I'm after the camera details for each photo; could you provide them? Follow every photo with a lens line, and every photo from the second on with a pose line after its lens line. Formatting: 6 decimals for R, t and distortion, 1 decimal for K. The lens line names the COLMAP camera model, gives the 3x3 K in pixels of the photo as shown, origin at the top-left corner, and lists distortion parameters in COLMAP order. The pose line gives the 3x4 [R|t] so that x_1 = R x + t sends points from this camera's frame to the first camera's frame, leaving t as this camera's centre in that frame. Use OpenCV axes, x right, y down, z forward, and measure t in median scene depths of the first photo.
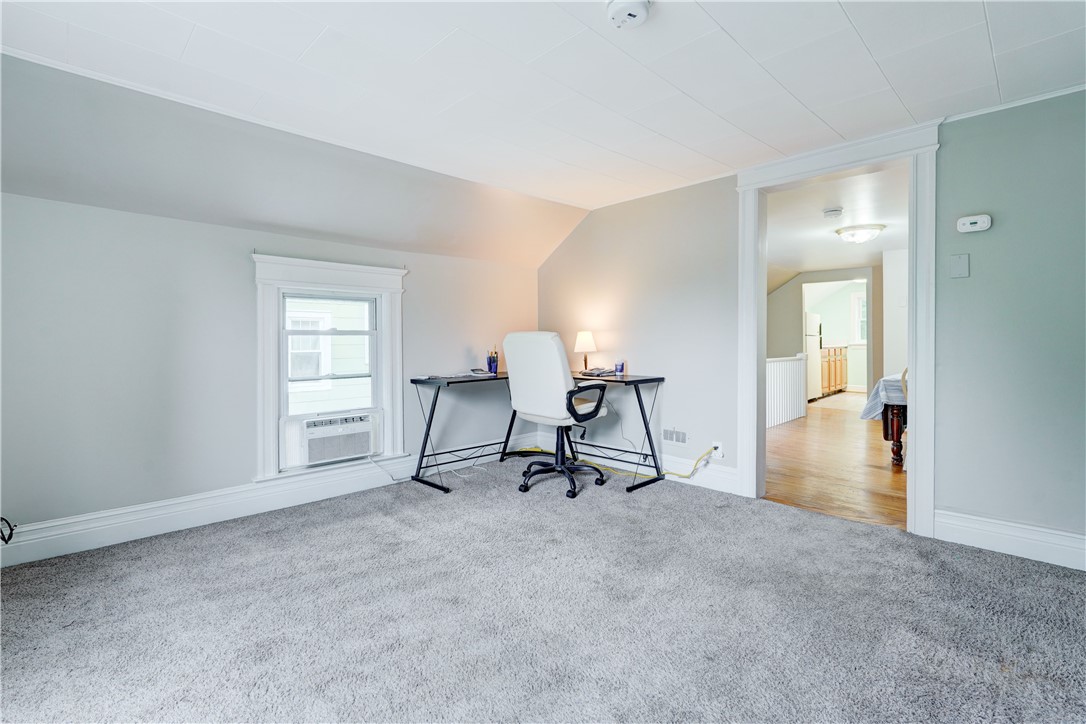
lens RADIAL K [[506.0, 0, 521.8], [0, 506.0, 345.3], [0, 0, 1]] dist [-0.018981, 0.000069]
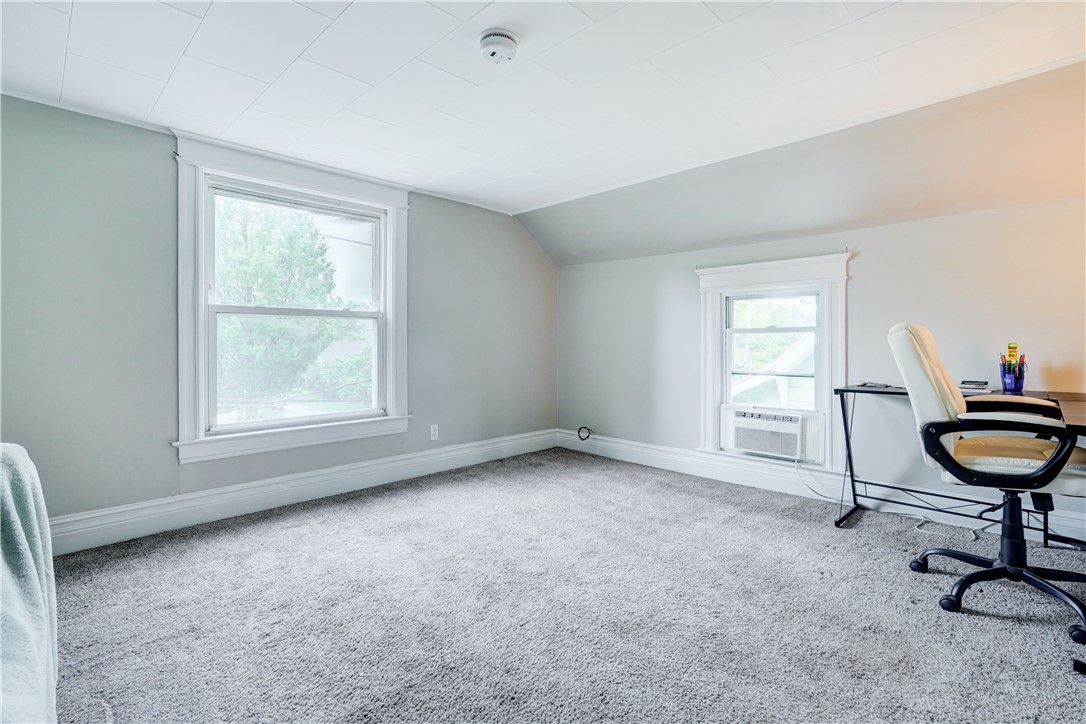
lens RADIAL K [[506.0, 0, 521.8], [0, 506.0, 345.3], [0, 0, 1]] dist [-0.018981, 0.000069]
pose [[-0.001763, 0.011651, -0.999931, 0.690346], [-0.005792, 0.999915, 0.011661, -0.003158], [0.999982, 0.005812, -0.001695, 0.532231]]
